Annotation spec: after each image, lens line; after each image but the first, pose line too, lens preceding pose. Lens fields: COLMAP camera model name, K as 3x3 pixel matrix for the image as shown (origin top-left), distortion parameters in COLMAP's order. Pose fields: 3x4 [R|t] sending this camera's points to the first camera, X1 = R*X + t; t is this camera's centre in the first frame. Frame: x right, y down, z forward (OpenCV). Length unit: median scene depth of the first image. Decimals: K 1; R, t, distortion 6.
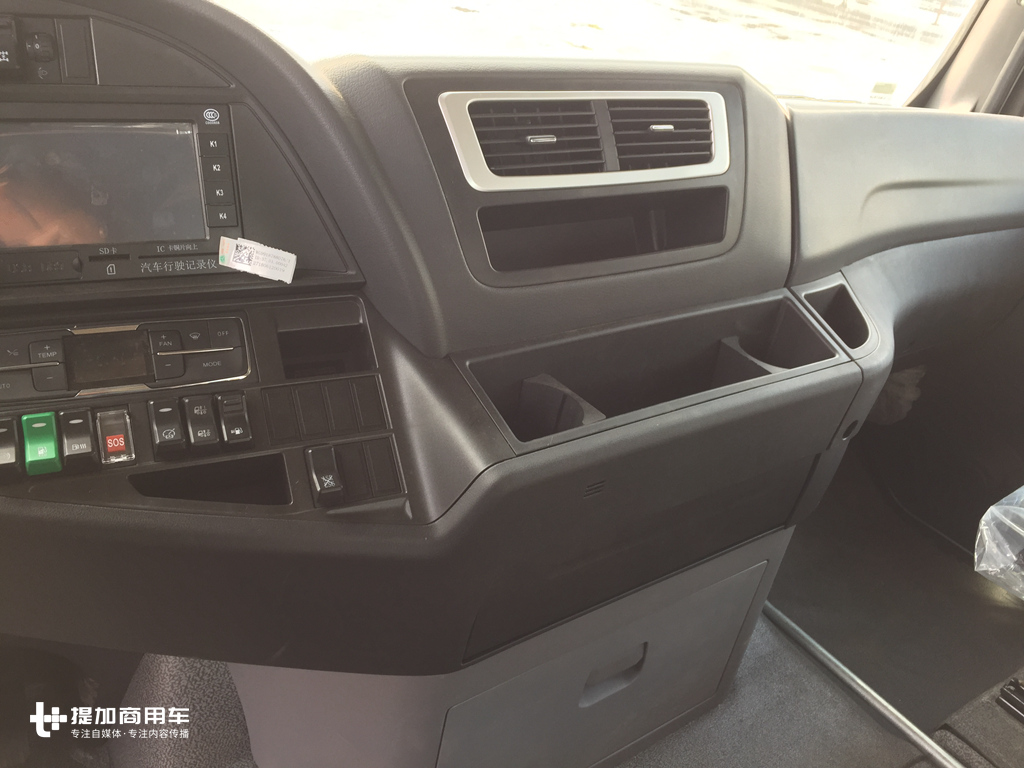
lens RADIAL K [[895.6, 0, 512.0], [0, 895.6, 384.0], [0, 0, 1]] dist [0.098131, -0.093656]
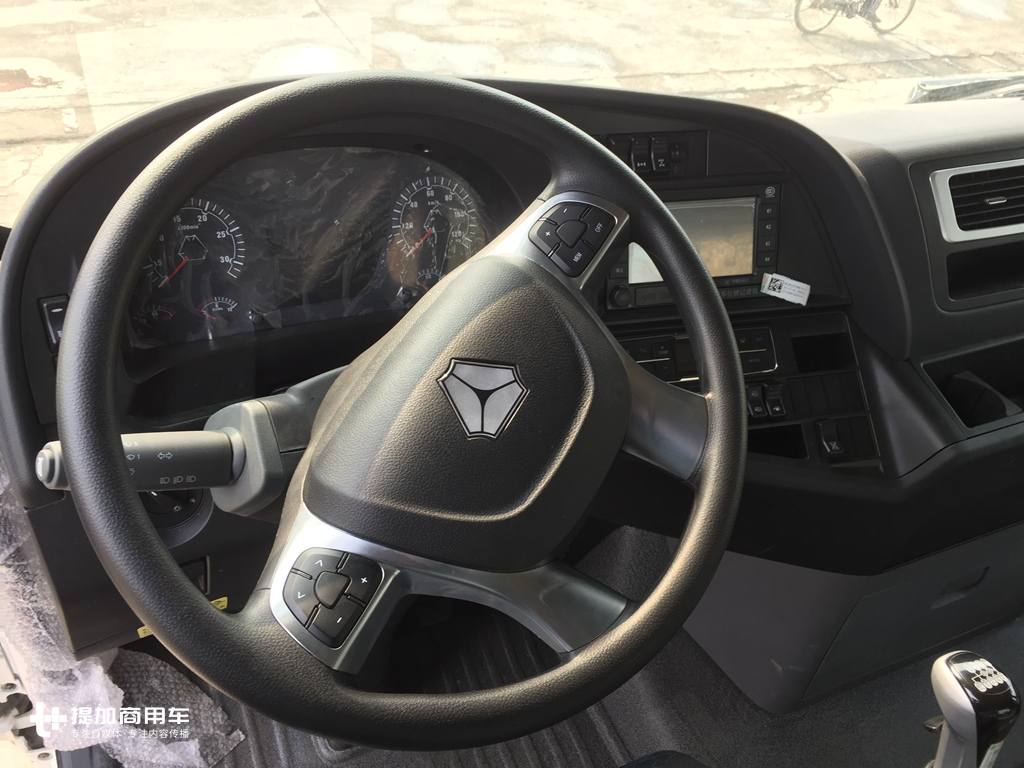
lens RADIAL K [[895.6, 0, 512.0], [0, 895.6, 384.0], [0, 0, 1]] dist [0.098131, -0.093656]
pose [[0.983732, 0.074093, -0.163649, -0.462158], [-0.052892, 0.990062, 0.130309, -0.151248], [0.171678, -0.119533, 0.977875, -0.514636]]
